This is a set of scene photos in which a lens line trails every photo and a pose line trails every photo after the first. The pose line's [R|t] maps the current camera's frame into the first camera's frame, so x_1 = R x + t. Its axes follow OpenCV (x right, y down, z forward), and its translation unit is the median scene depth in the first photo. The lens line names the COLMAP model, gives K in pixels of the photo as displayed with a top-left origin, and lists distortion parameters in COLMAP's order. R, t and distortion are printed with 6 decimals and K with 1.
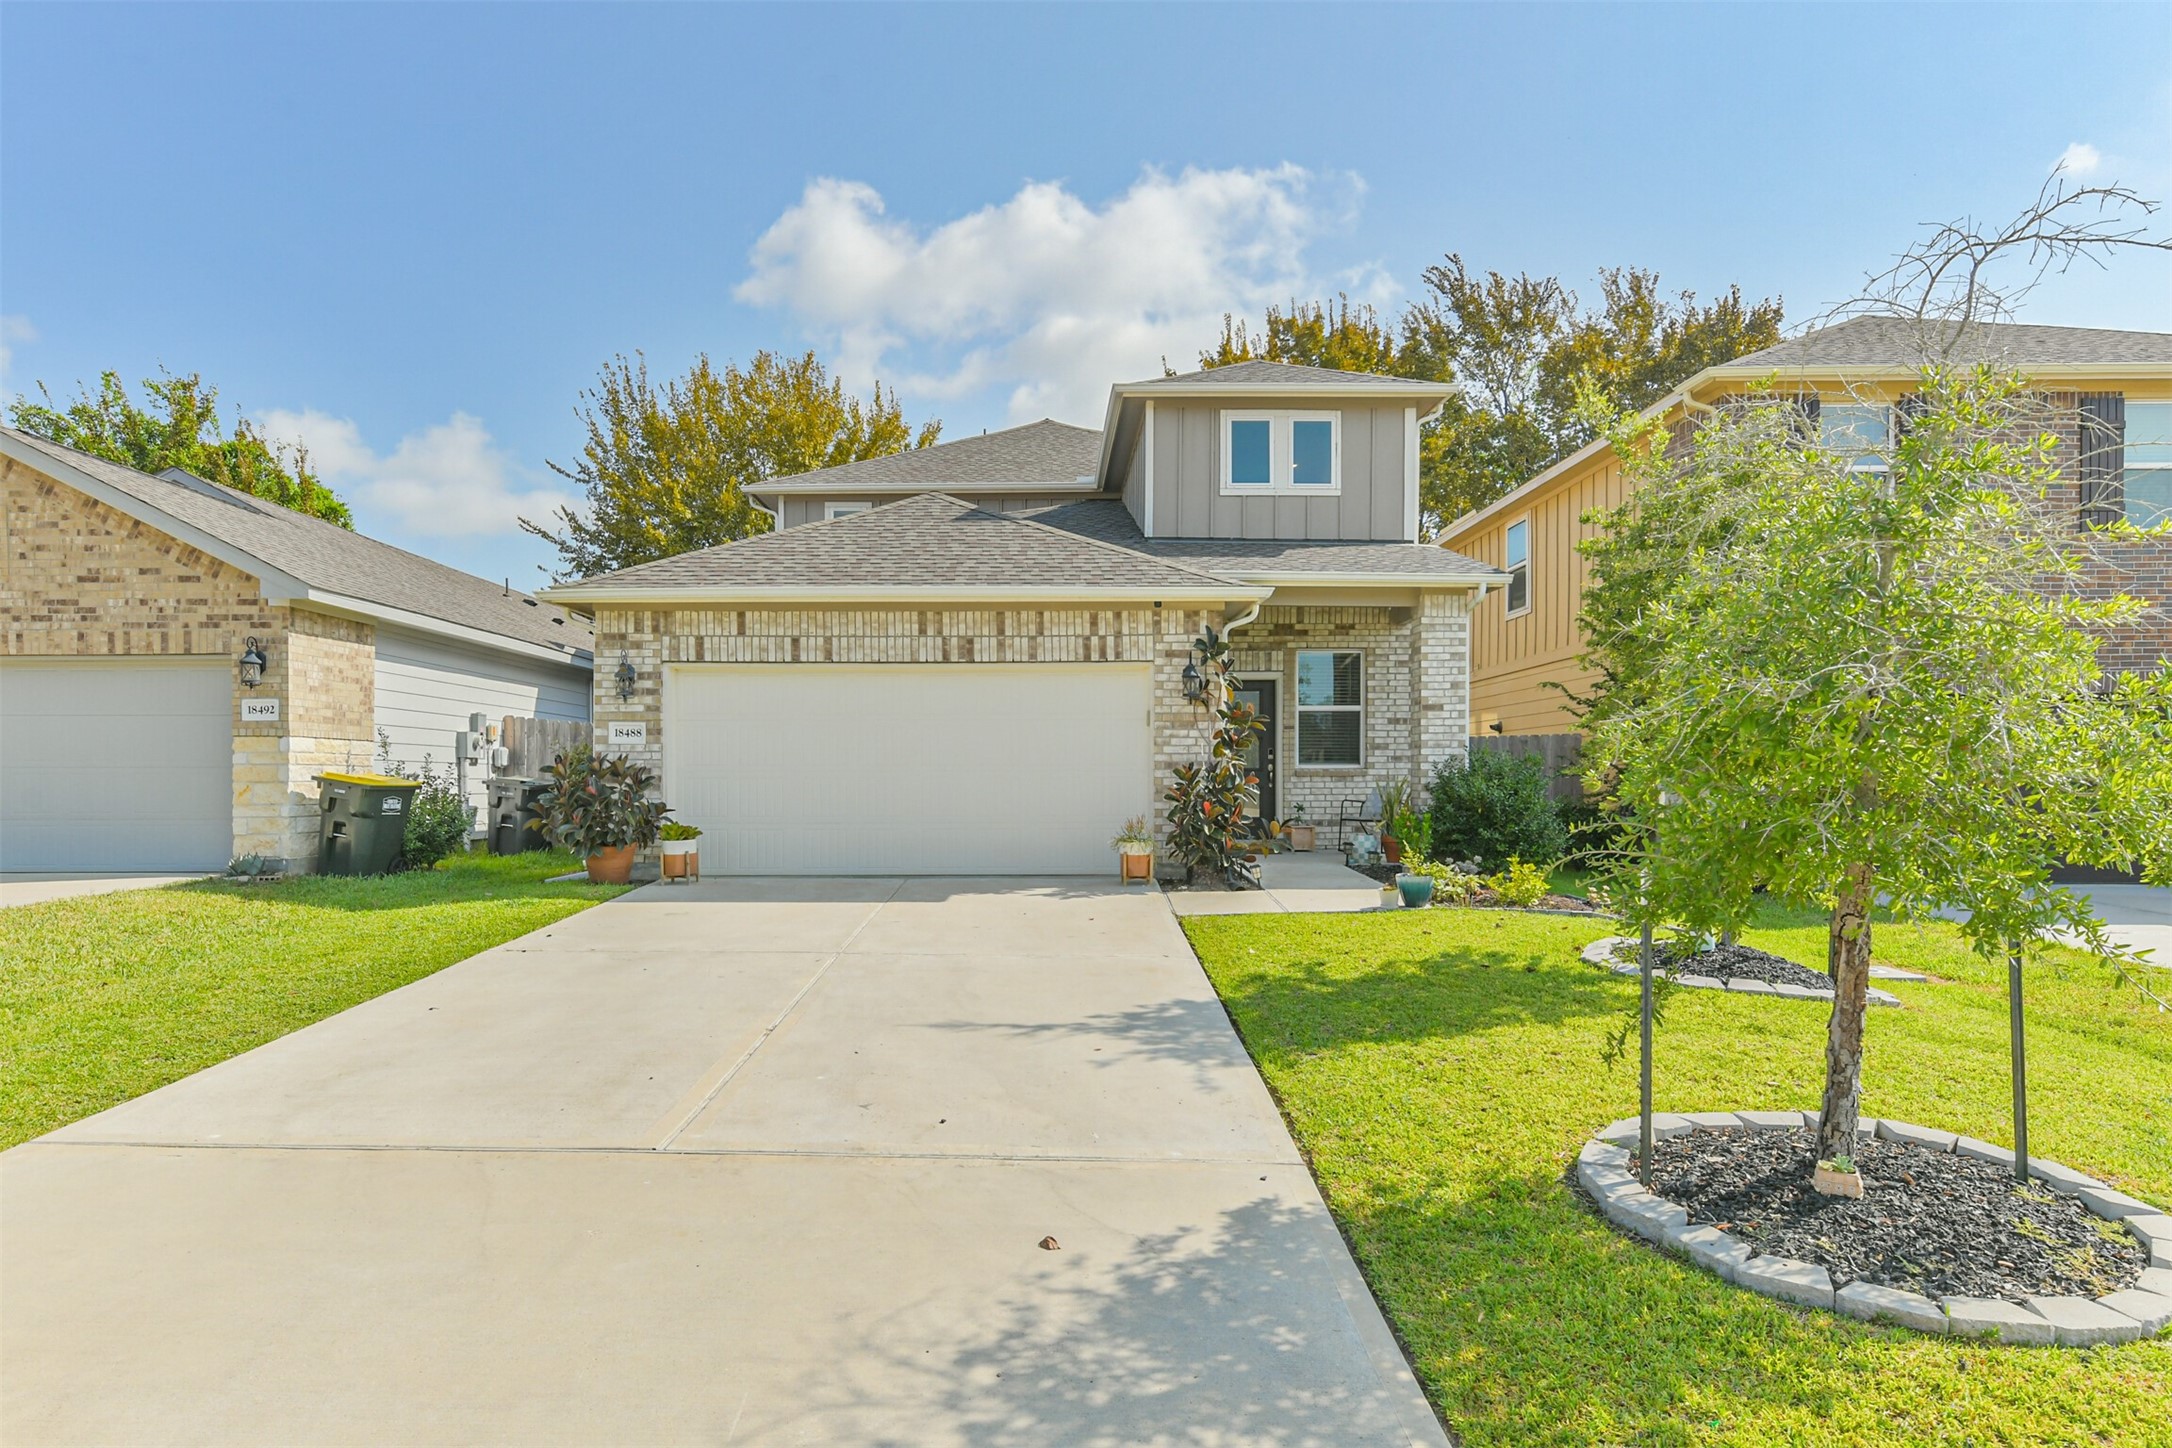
lens RADIAL K [[1066.5, 0, 1088.1], [0, 1066.5, 759.8], [0, 0, 1]] dist [0.034409, -0.000579]
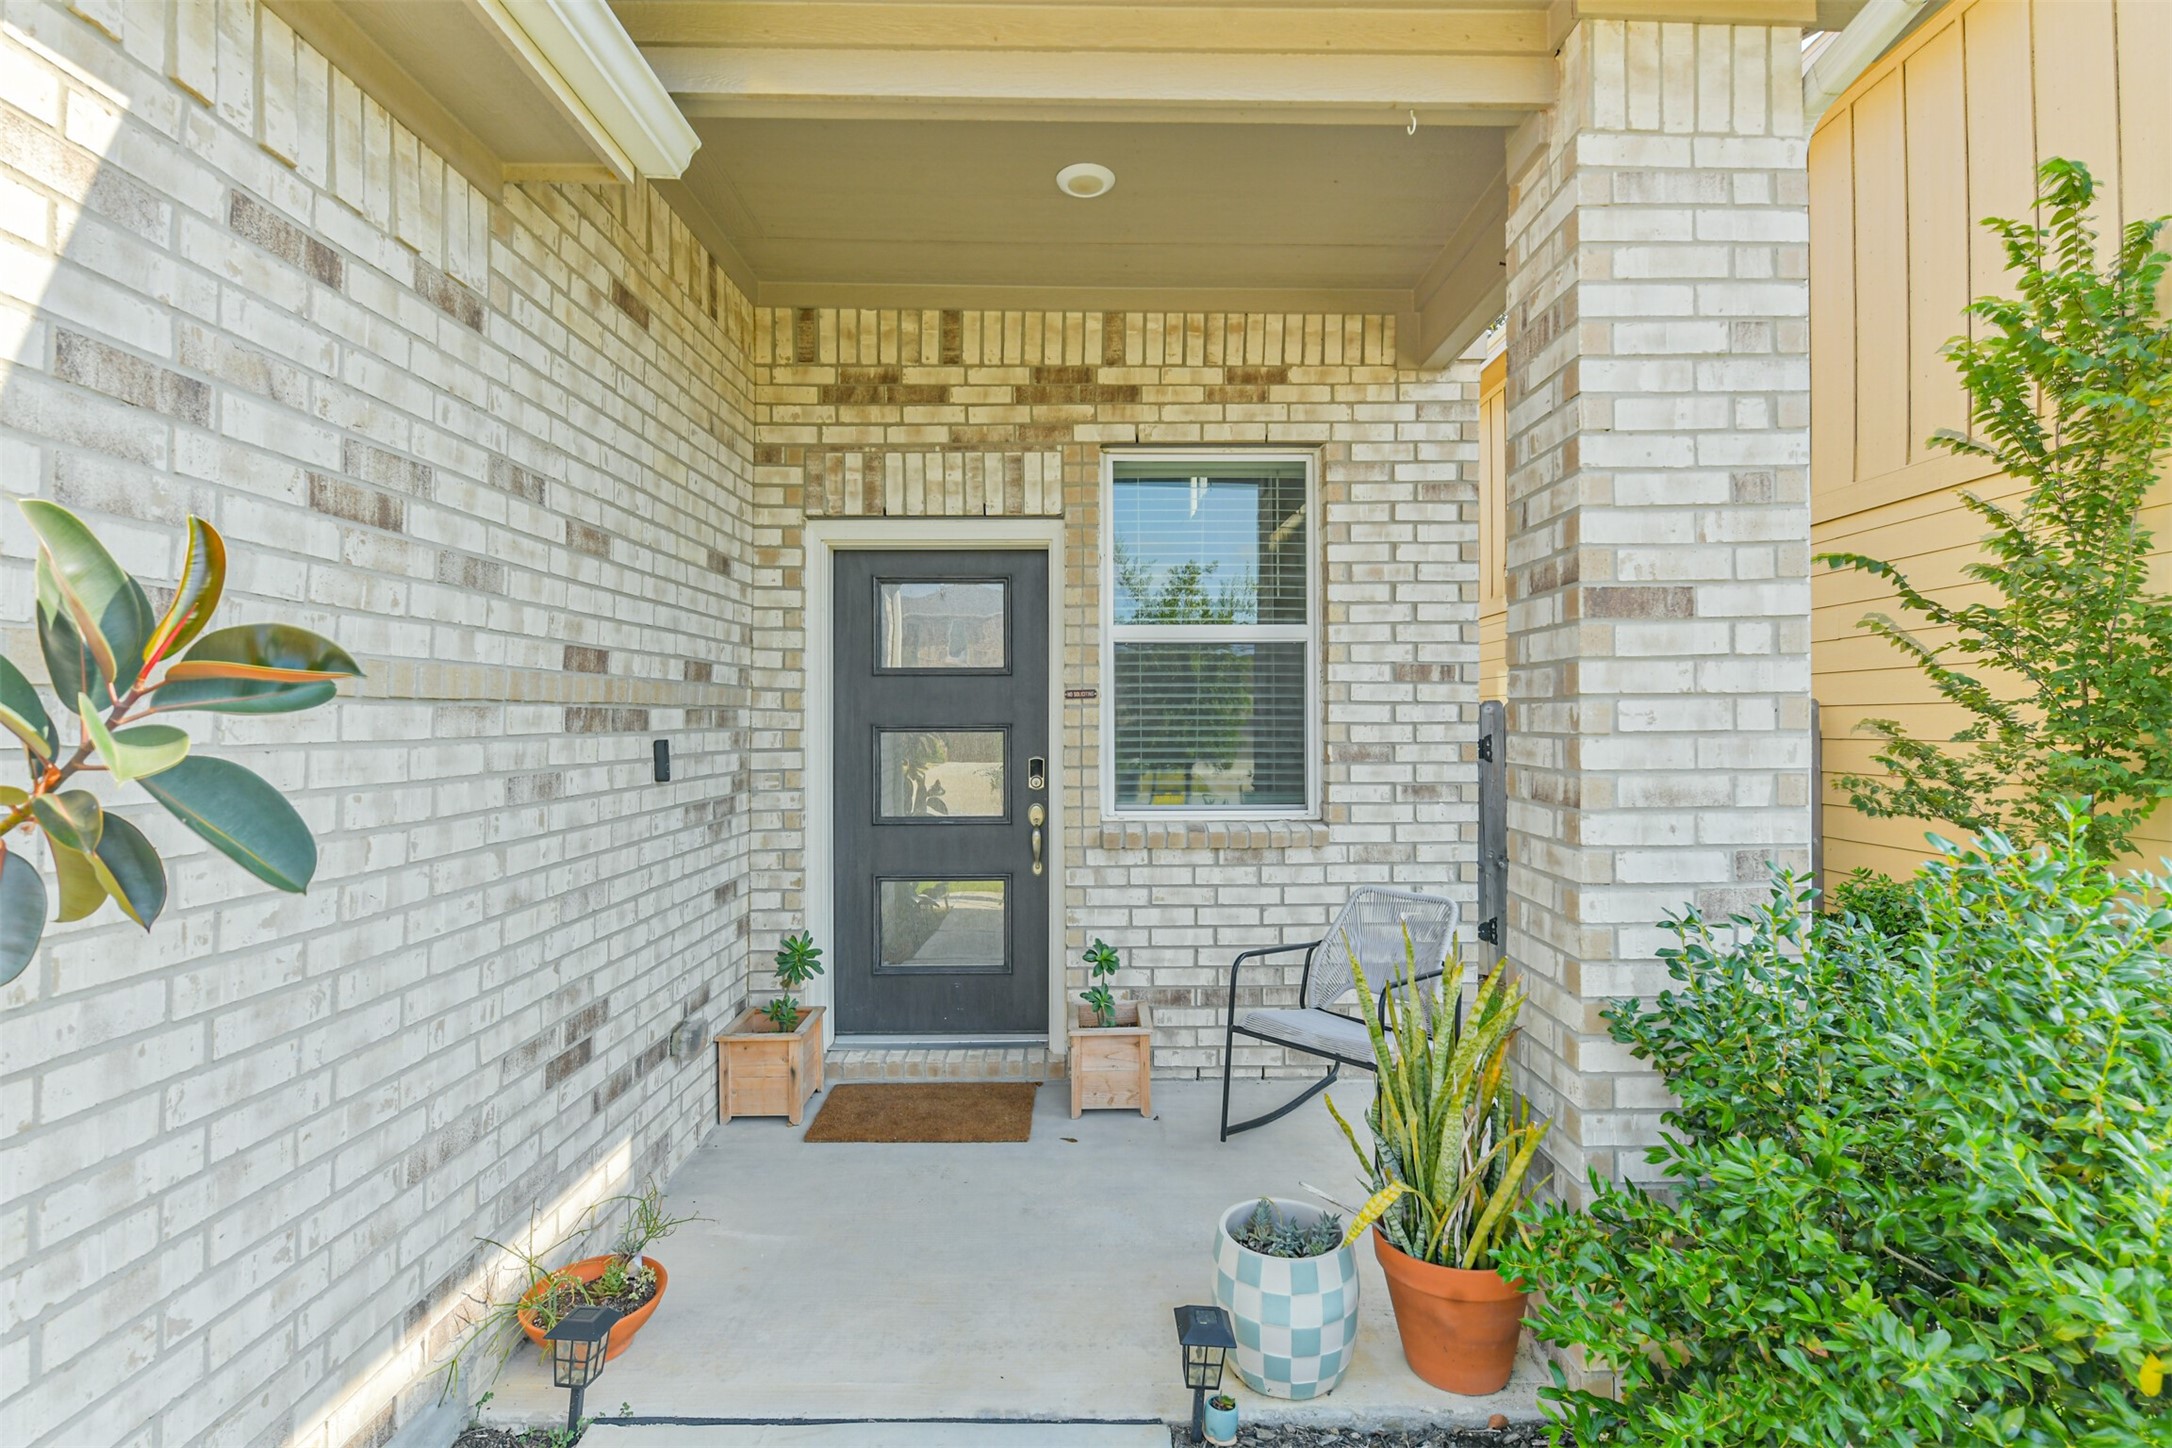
lens RADIAL K [[1066.5, 0, 1077.5], [0, 1066.5, 710.1], [0, 0, 1]] dist [0.034409, -0.000579]
pose [[0.999990, -0.004285, 0.001314, 0.219915], [0.004287, 0.999990, -0.001199, -0.029458], [-0.001309, 0.001204, 0.999998, 0.804720]]
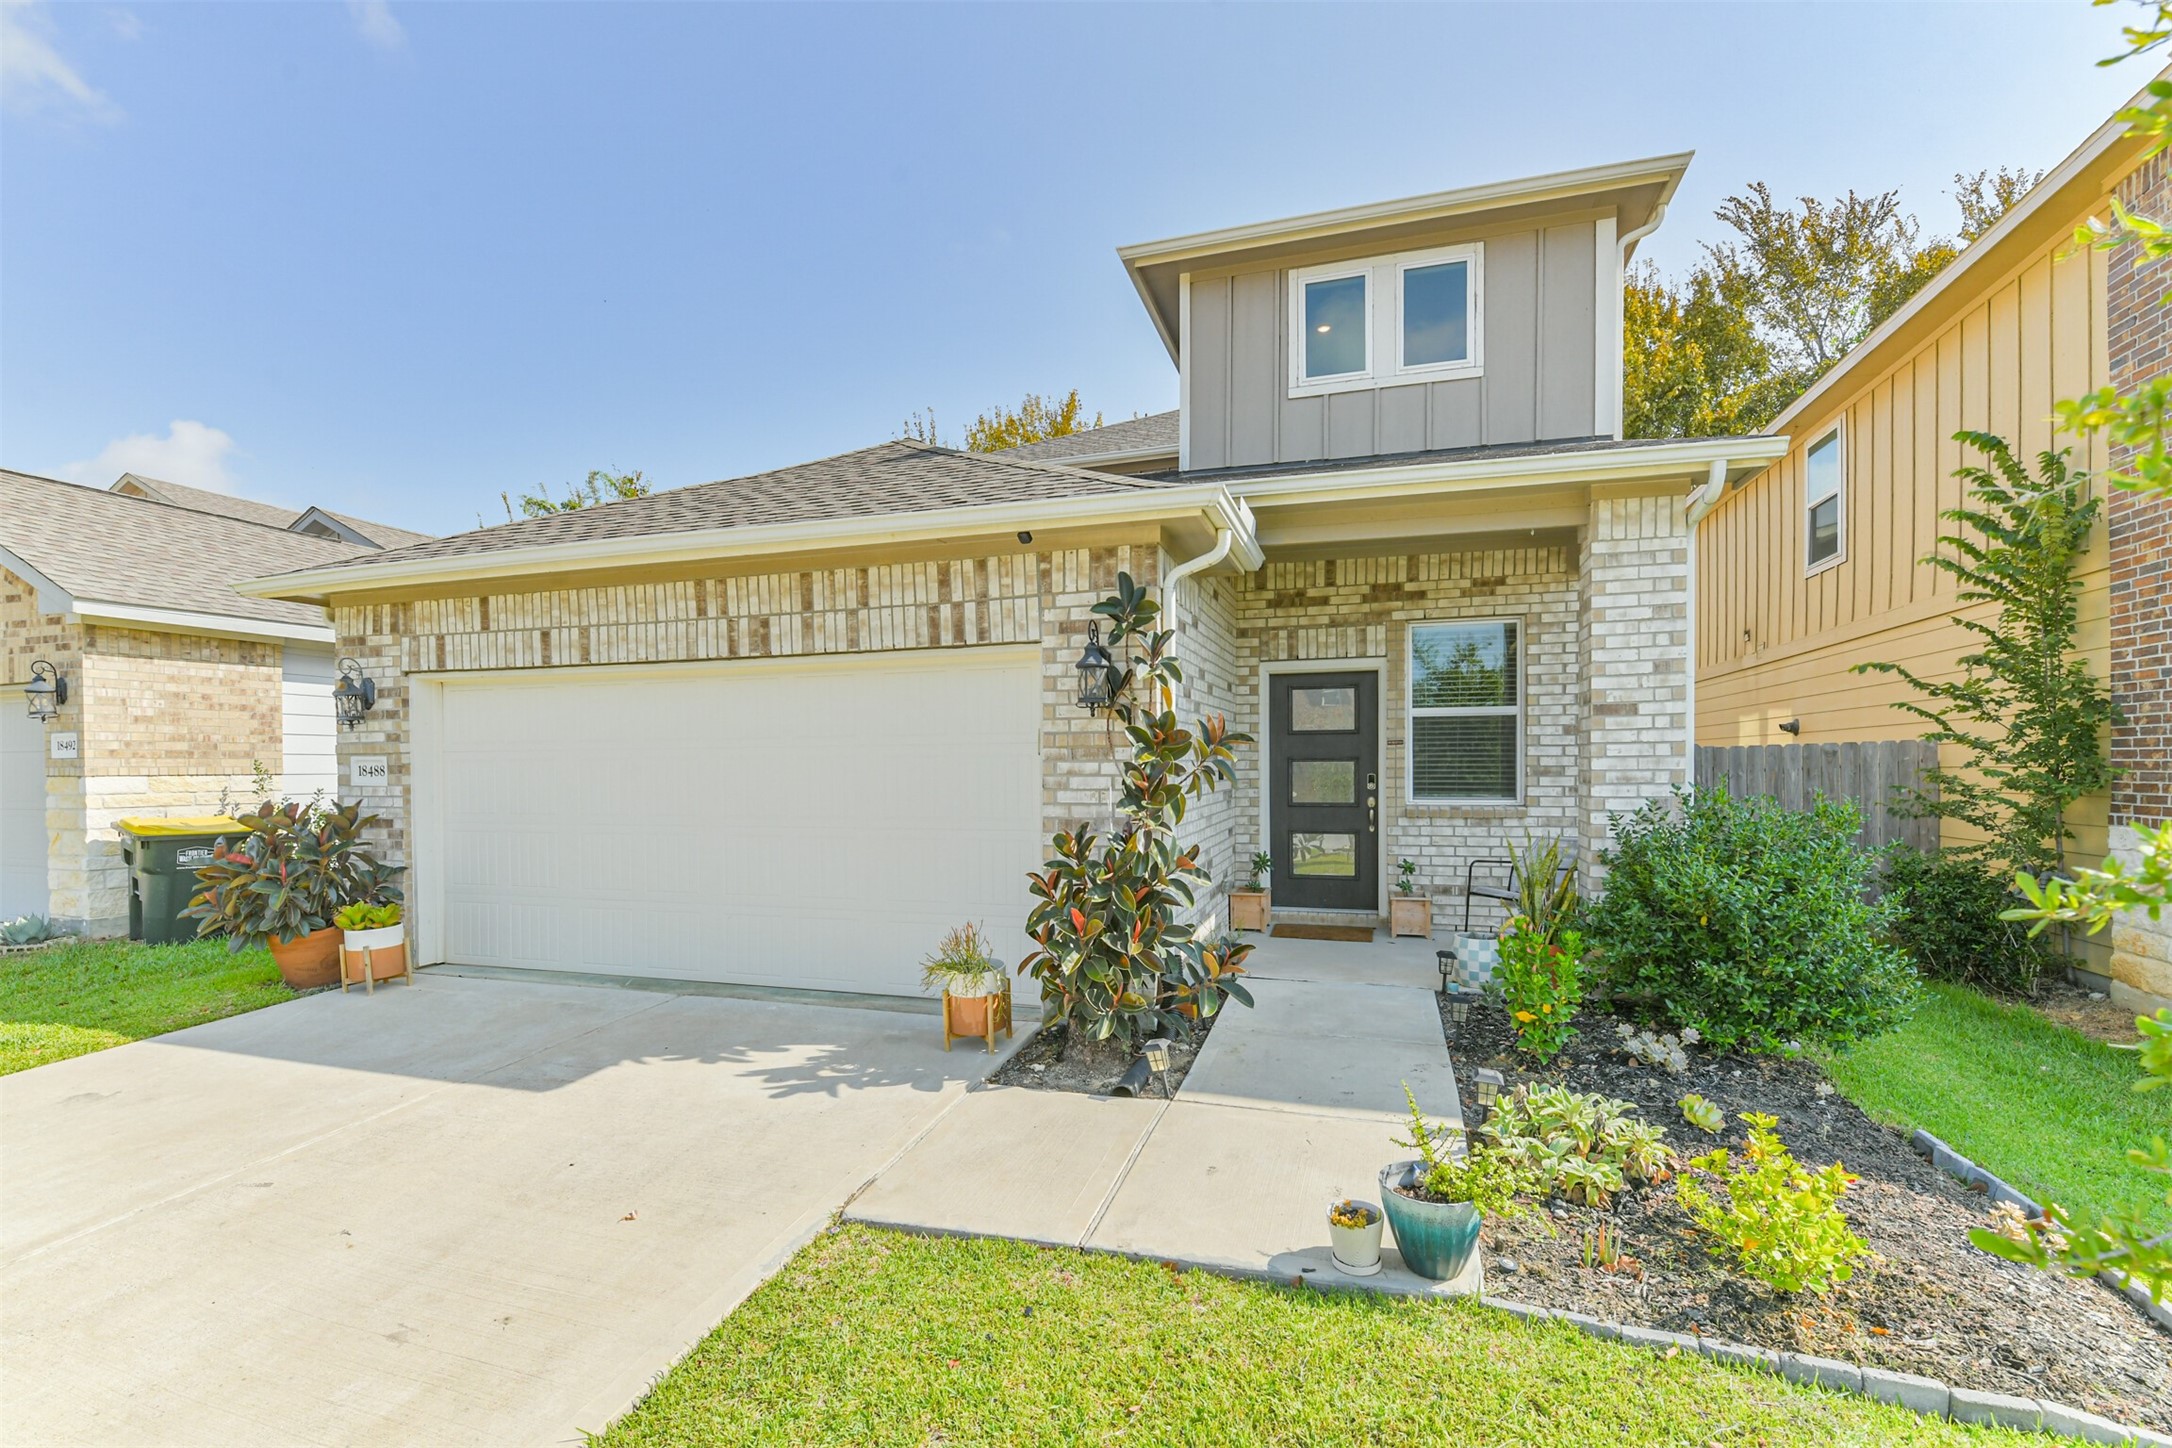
lens RADIAL K [[932.8, 0, 1084.1], [0, 932.8, 771.0], [0, 0, 1]] dist [0.021568, -0.006925]
pose [[0.956342, -0.003790, -0.292226, 0.203998], [0.008870, 0.999832, 0.016060, -0.027746], [0.292116, -0.017950, 0.956214, 0.468144]]
